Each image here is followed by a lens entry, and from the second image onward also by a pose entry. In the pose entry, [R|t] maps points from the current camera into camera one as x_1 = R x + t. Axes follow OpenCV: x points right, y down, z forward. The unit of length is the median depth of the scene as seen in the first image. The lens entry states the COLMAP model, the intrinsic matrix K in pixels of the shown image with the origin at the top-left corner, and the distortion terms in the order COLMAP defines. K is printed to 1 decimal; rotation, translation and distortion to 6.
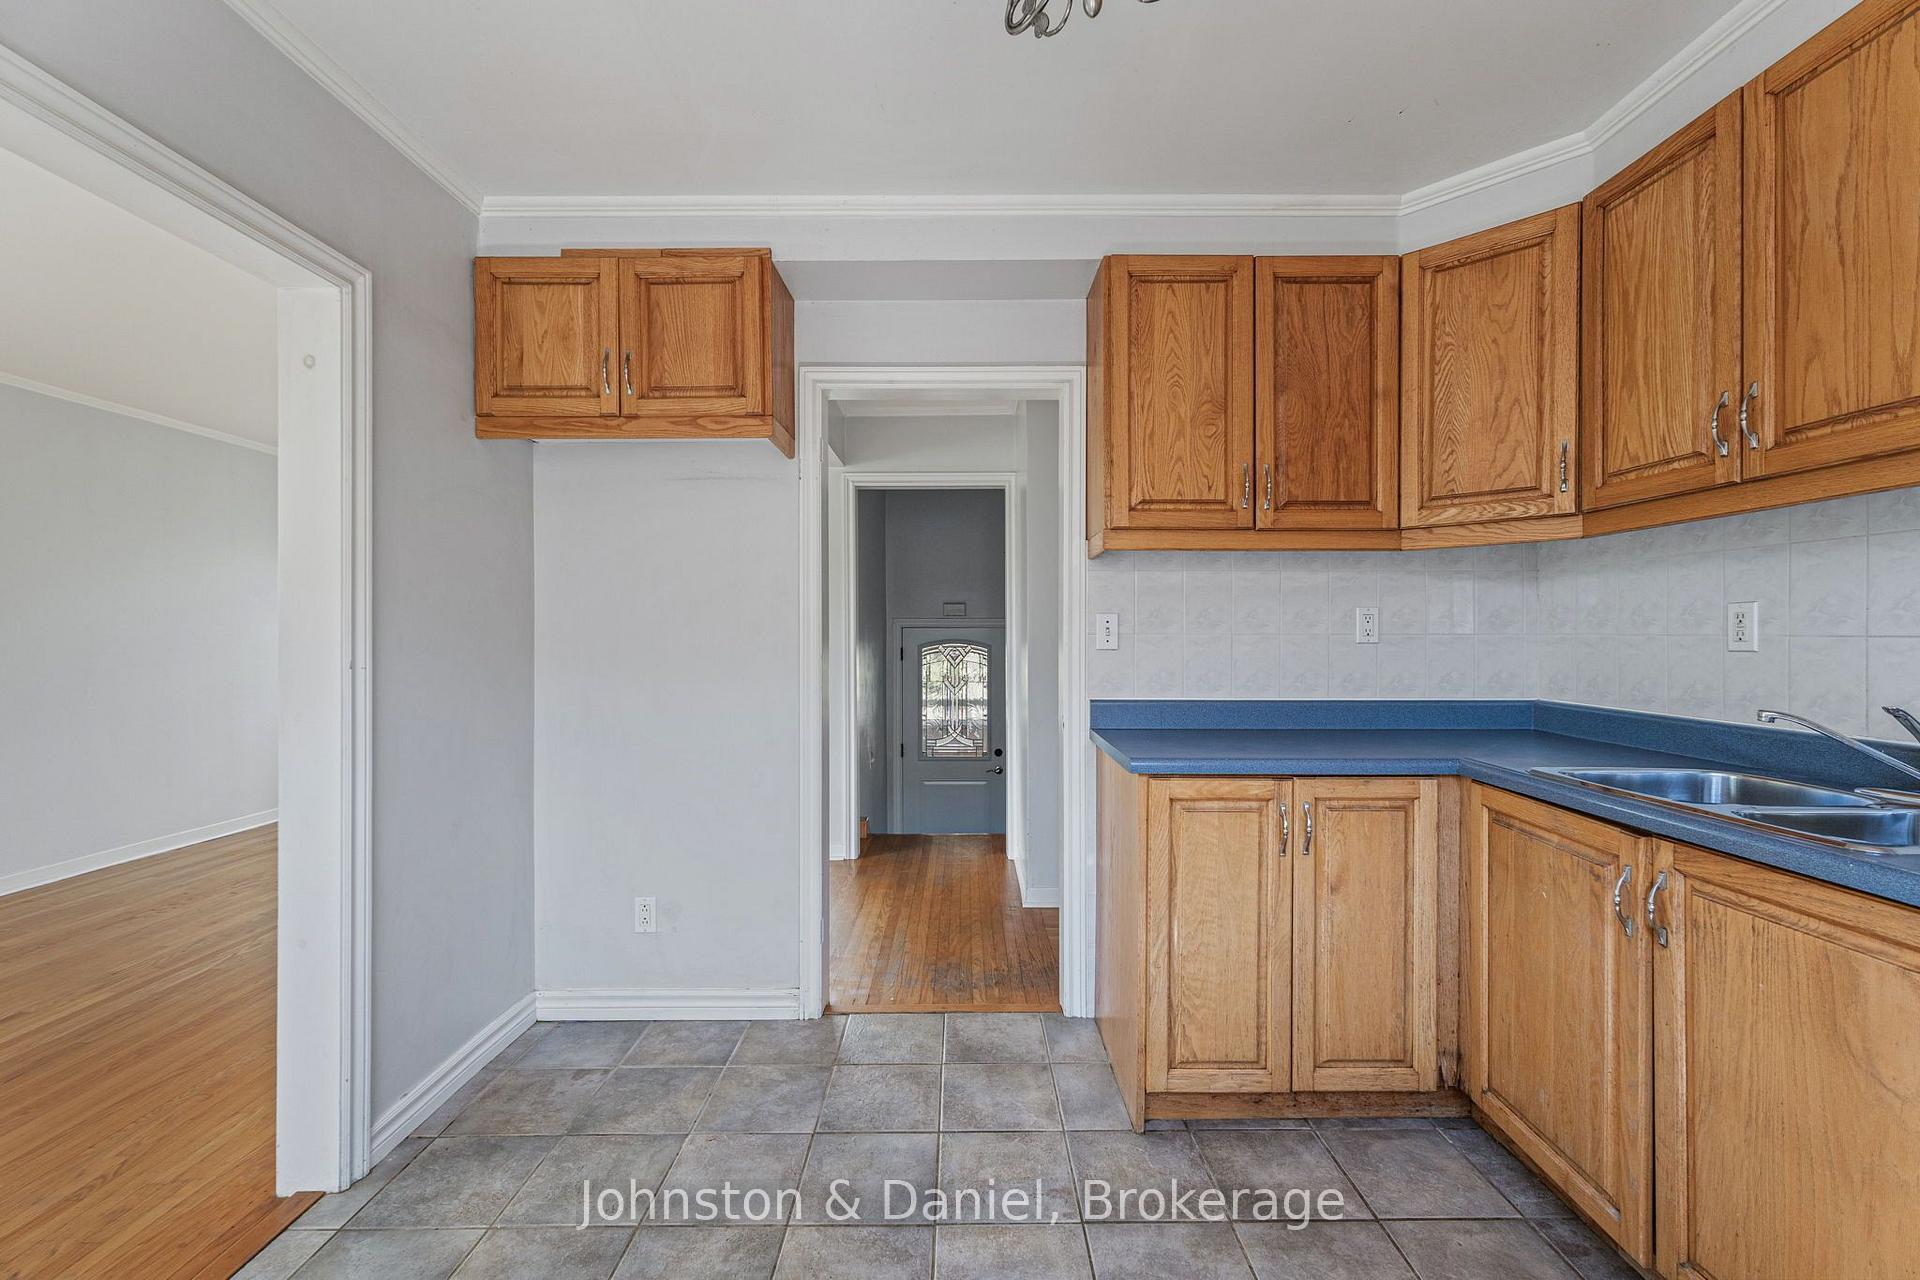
lens RADIAL K [[807.7, 0, 964.6], [0, 807.7, 639.9], [0, 0, 1]] dist [0.002153, -0.000008]
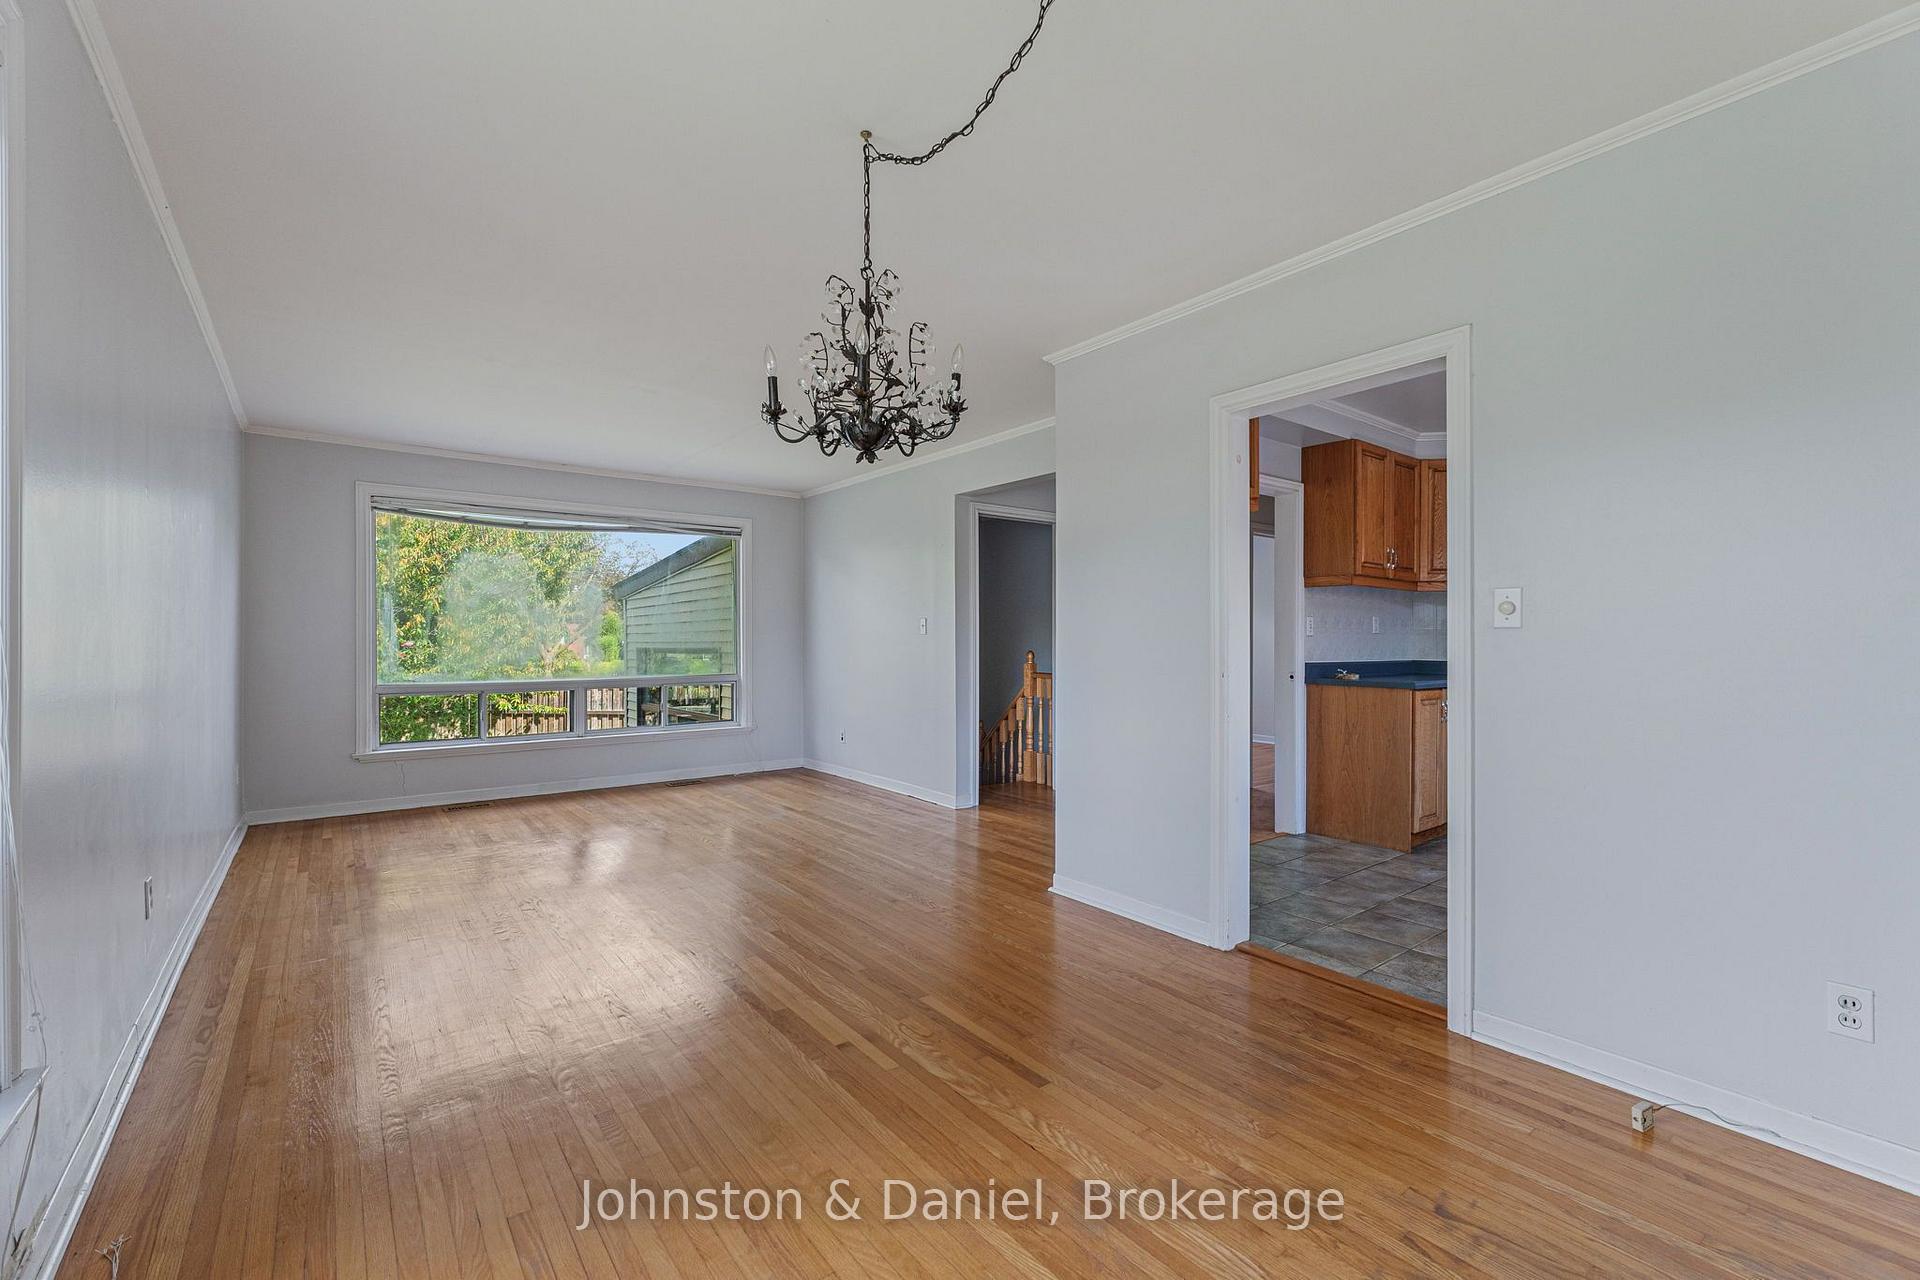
lens RADIAL K [[807.7, 0, 964.6], [0, 807.7, 639.9], [0, 0, 1]] dist [0.002153, -0.000008]
pose [[0.797011, 0.002085, 0.603961, -2.397703], [0.000429, 0.999992, -0.004019, 0.042034], [-0.603965, 0.003463, 0.797004, -0.024948]]
